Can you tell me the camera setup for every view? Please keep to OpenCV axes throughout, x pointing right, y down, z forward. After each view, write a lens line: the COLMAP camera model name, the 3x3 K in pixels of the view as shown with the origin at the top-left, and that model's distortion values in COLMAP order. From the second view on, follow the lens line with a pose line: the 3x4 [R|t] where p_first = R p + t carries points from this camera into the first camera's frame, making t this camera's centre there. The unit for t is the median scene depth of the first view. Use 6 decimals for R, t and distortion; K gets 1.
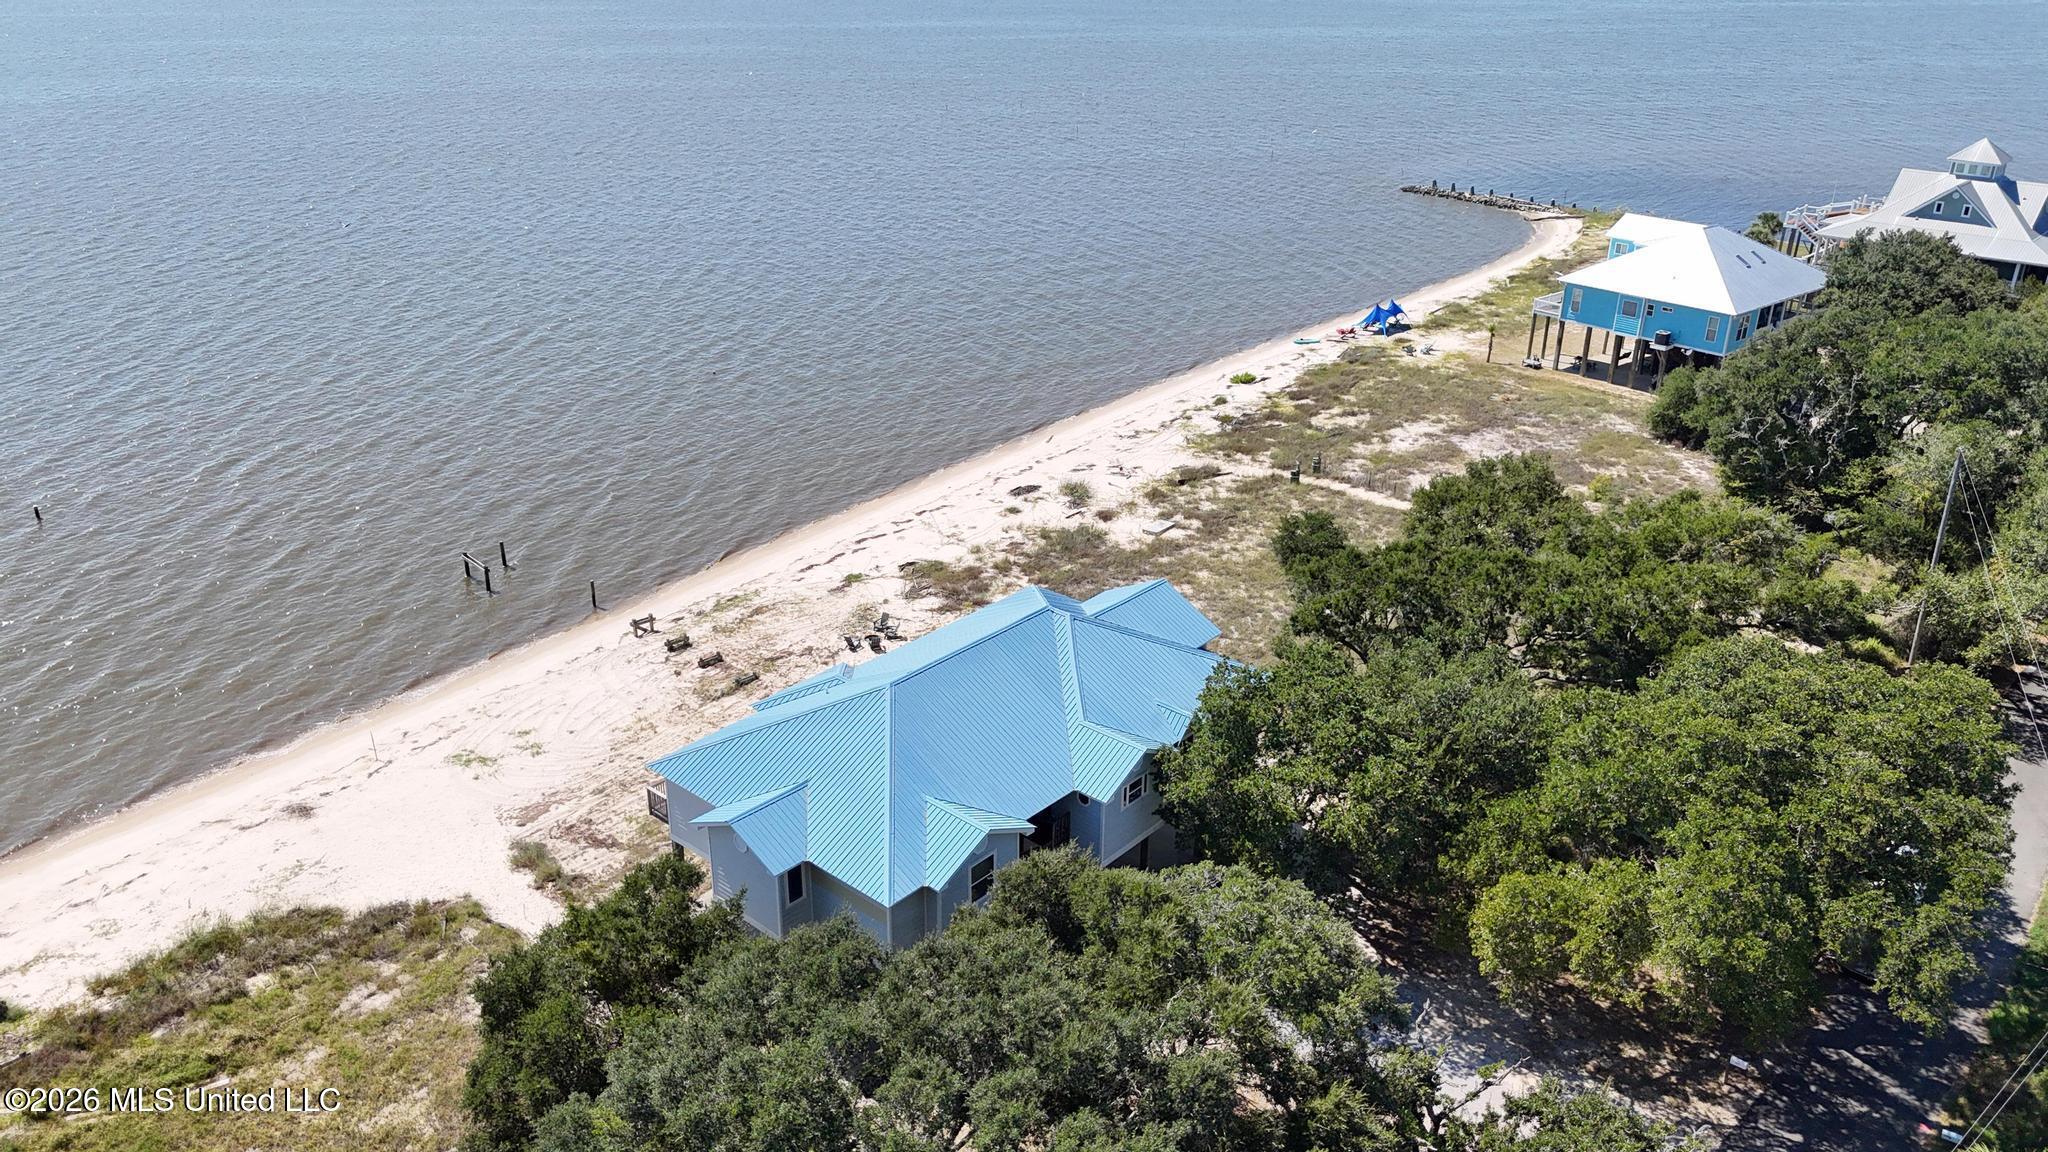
lens RADIAL K [[1495.4, 0, 1024.0], [0, 1495.4, 576.0], [0, 0, 1]] dist [0.057703, -0.068212]
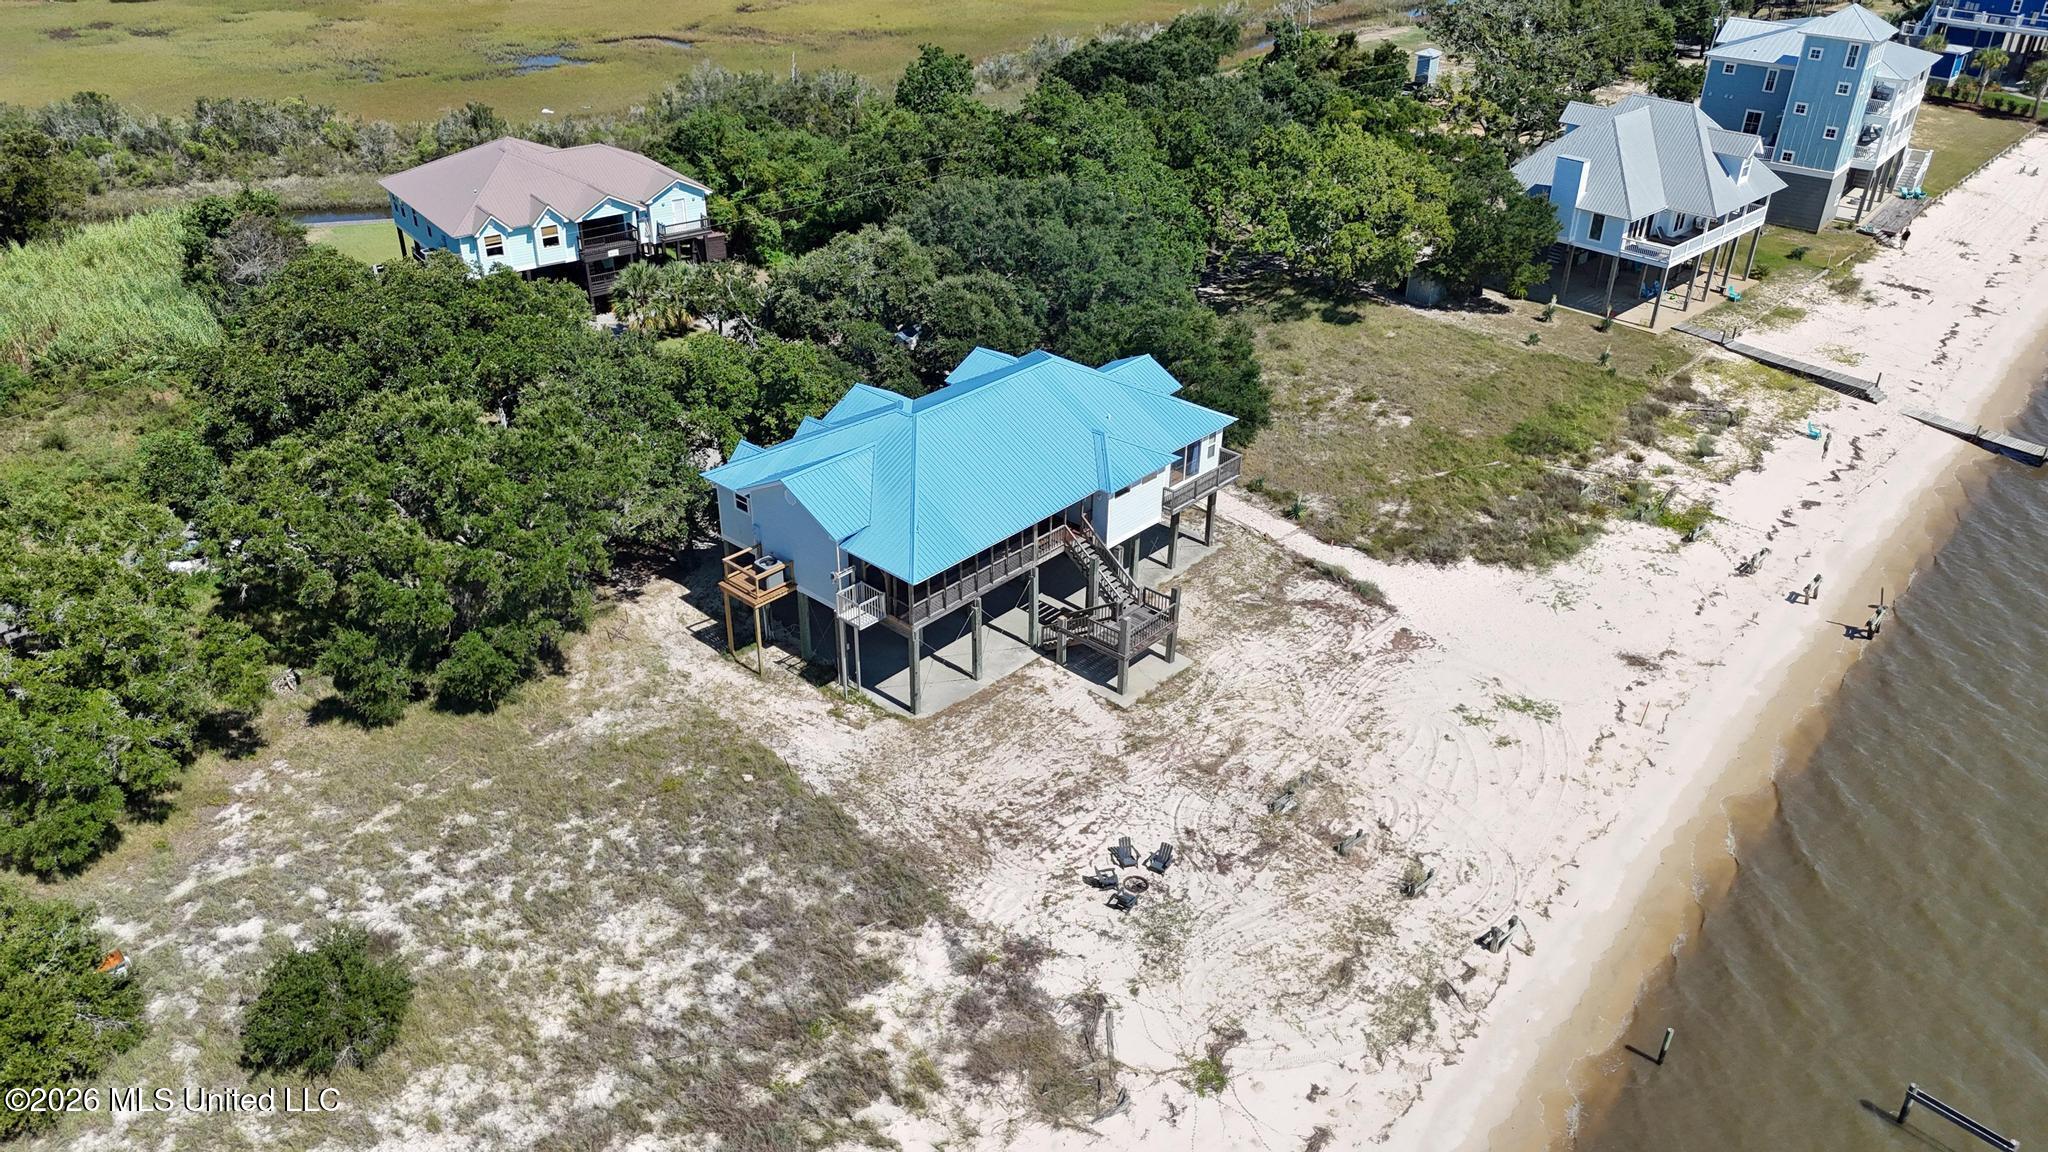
lens RADIAL K [[1497.7, 0, 1024.0], [0, 1497.7, 576.0], [0, 0, 1]] dist [0.098595, -0.136531]
pose [[-0.999684, -0.024746, 0.004372, -0.048412], [-0.010972, 0.586377, 0.809964, -0.553968], [-0.022607, 0.809660, -0.586463, 1.219844]]
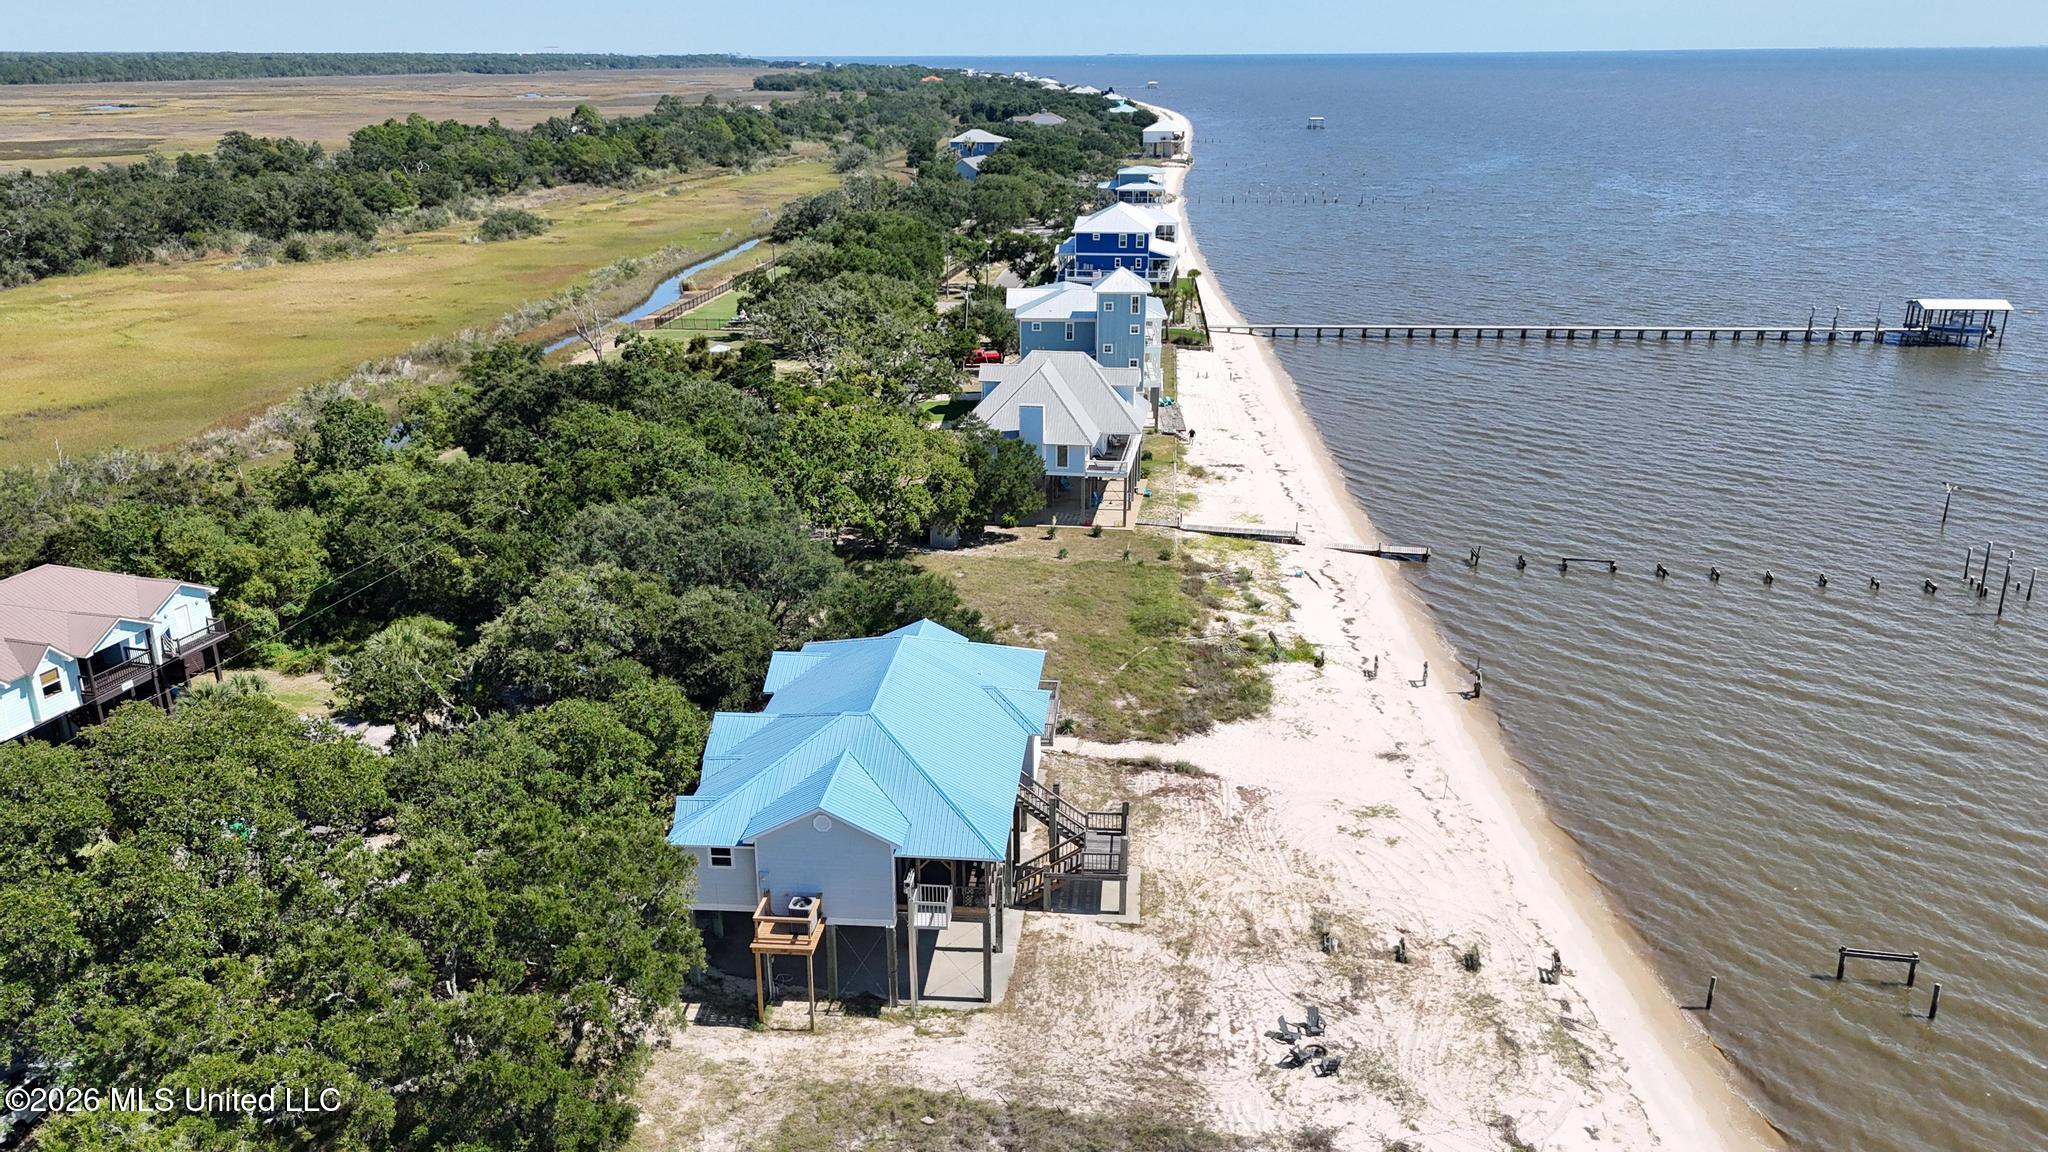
lens RADIAL K [[1495.4, 0, 1024.0], [0, 1495.4, 576.0], [0, 0, 1]] dist [0.057703, -0.068212]
pose [[-0.806436, 0.189072, -0.560279, 0.356948], [-0.243453, 0.757313, 0.605976, -0.511246], [0.538880, 0.625083, -0.564695, 1.131710]]
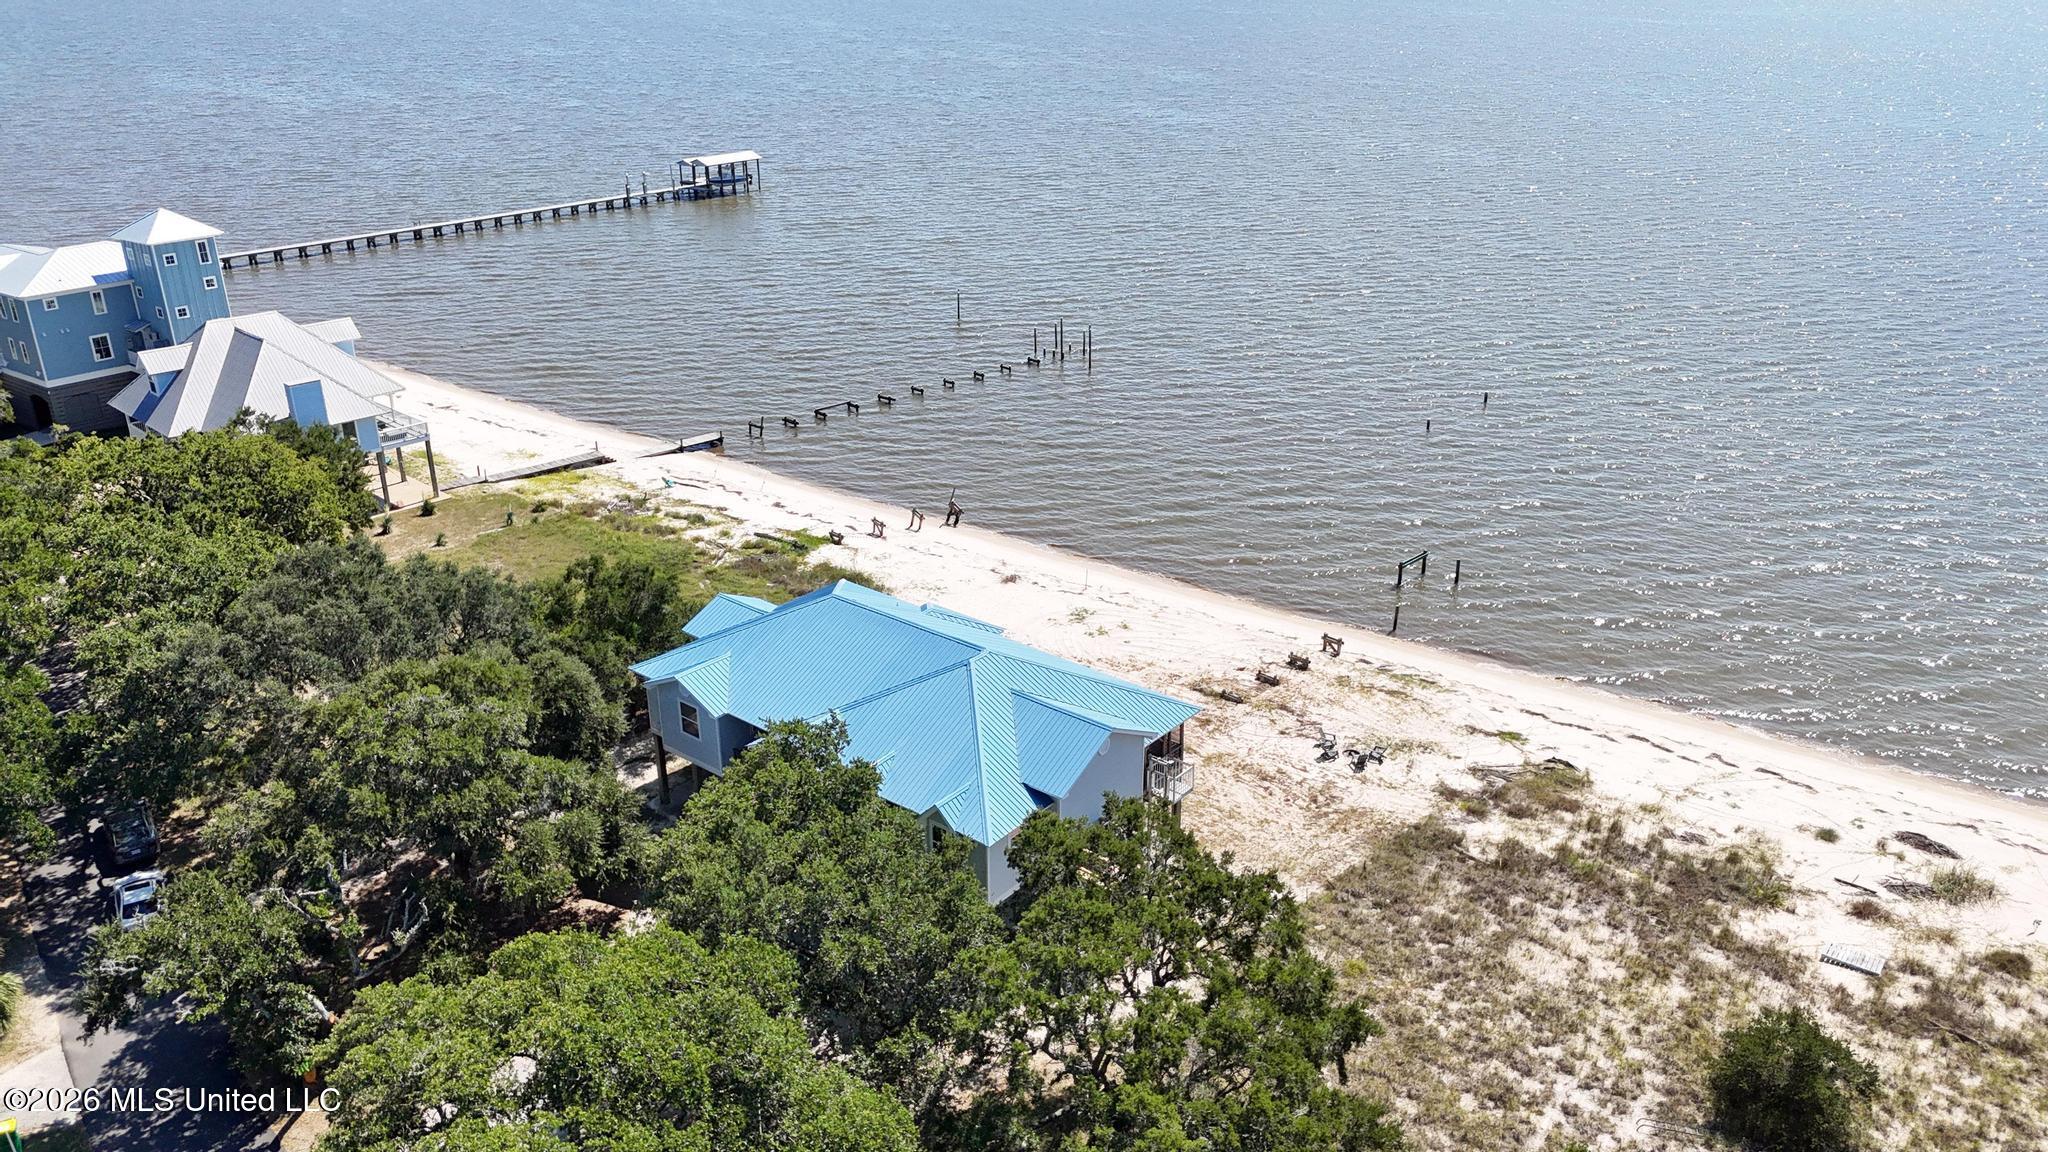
lens RADIAL K [[1495.4, 0, 1024.0], [0, 1495.4, 576.0], [0, 0, 1]] dist [0.057703, -0.068212]
pose [[0.029825, 0.385063, -0.922408, 0.655612], [-0.404757, 0.848427, 0.341092, -0.265656], [0.913938, 0.363178, 0.181162, 0.583836]]
